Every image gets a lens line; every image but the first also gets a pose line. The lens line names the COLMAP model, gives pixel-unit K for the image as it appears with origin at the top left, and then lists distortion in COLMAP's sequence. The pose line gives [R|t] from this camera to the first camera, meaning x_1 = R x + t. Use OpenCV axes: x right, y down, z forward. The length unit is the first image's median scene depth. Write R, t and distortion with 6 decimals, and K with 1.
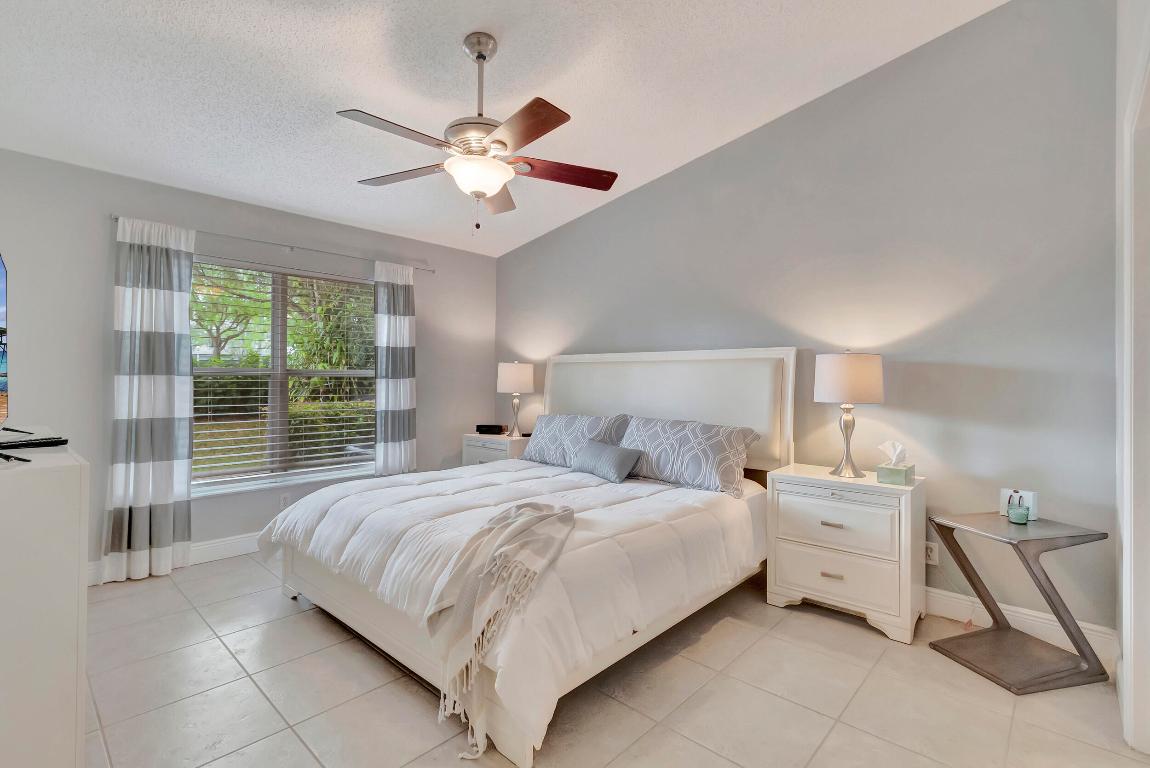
lens RADIAL K [[530.5, 0, 542.4], [0, 530.5, 378.6], [0, 0, 1]] dist [-0.000851, -0.000077]
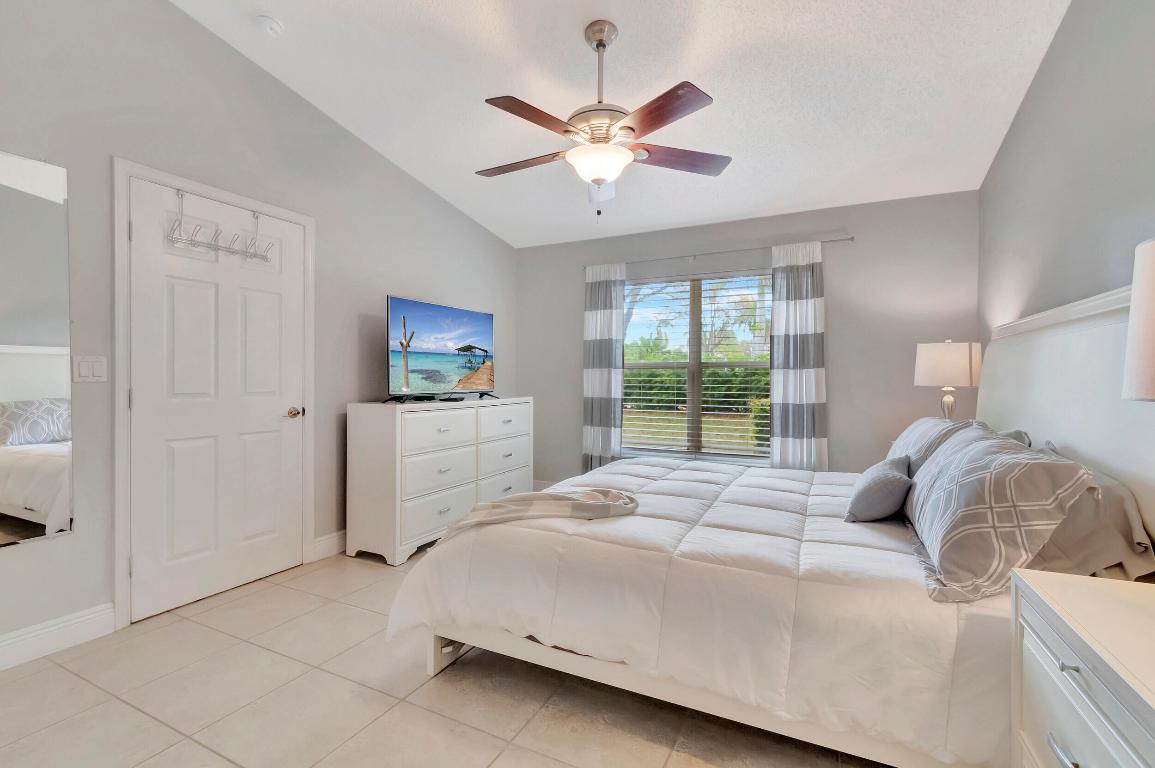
lens RADIAL K [[519.9, 0, 576.2], [0, 519.9, 379.1], [0, 0, 1]] dist [0.000596, -0.000443]
pose [[0.300000, -0.004488, -0.953929, 0.475252], [-0.003508, 0.999977, -0.005807, 0.024478], [0.953933, 0.005088, 0.299977, 0.379179]]
